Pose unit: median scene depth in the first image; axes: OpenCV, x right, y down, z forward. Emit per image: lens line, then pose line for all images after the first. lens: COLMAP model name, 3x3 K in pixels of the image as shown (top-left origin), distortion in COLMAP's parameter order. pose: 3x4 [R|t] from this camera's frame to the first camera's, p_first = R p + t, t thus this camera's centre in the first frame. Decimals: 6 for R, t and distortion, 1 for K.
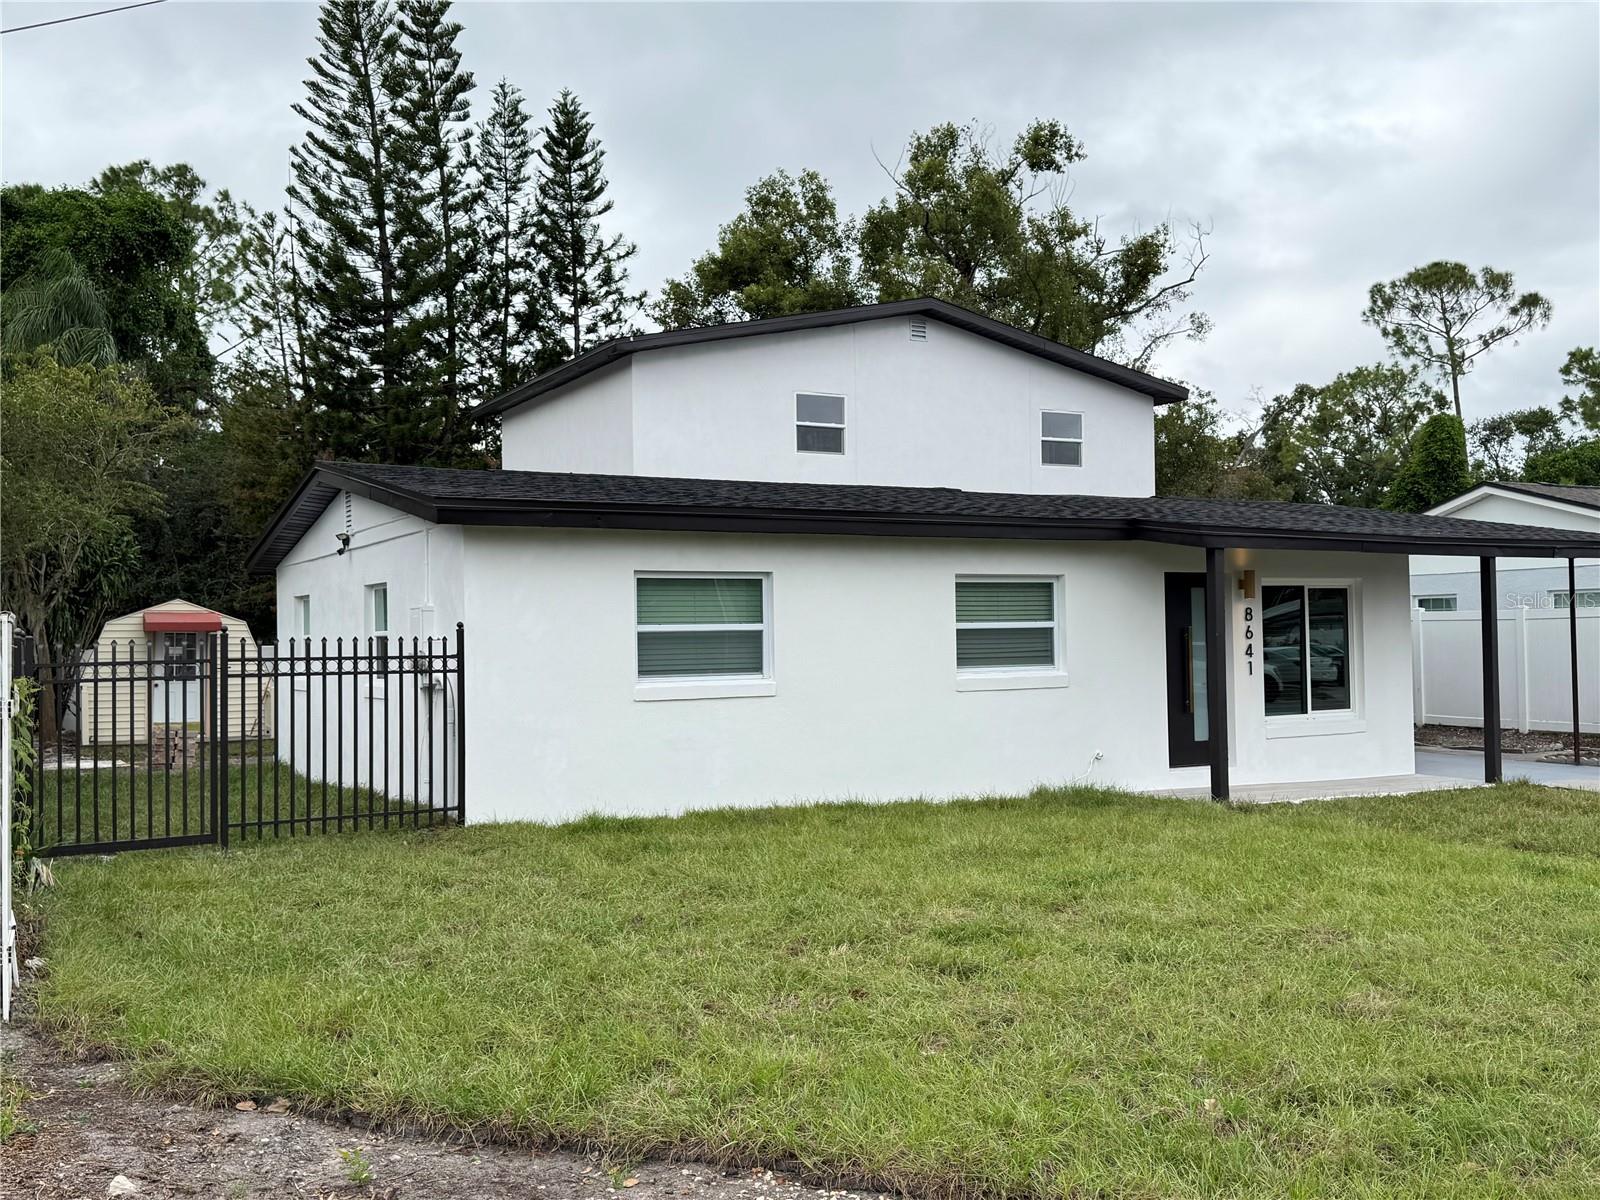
lens RADIAL K [[1497.4, 0, 811.3], [0, 1497.4, 603.0], [0, 0, 1]] dist [0.087817, 0.000000]
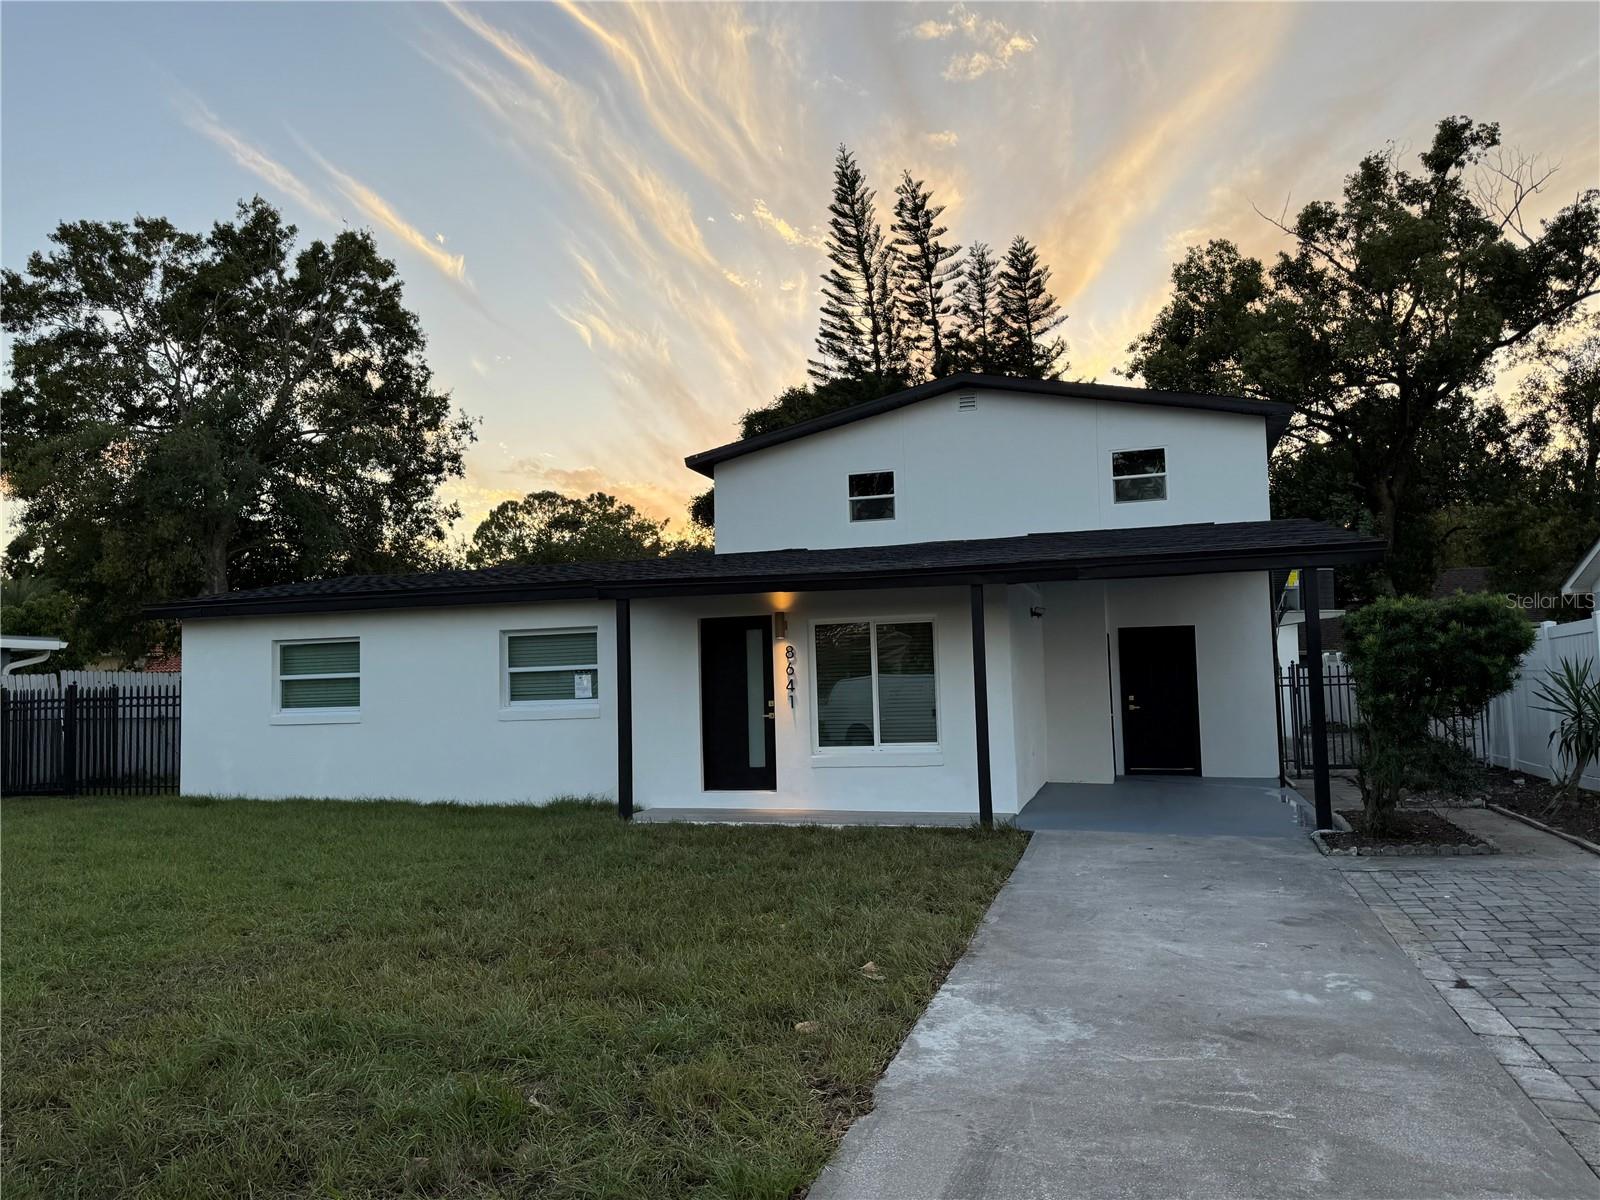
lens RADIAL K [[1210.9, 0, 802.0], [0, 1210.9, 597.1], [0, 0, 1]] dist [0.031932, -0.020455]
pose [[0.709661, -0.058814, -0.702084, 0.886051], [0.033135, 0.998193, -0.050127, 0.011566], [0.703764, 0.012310, 0.710327, 0.369738]]
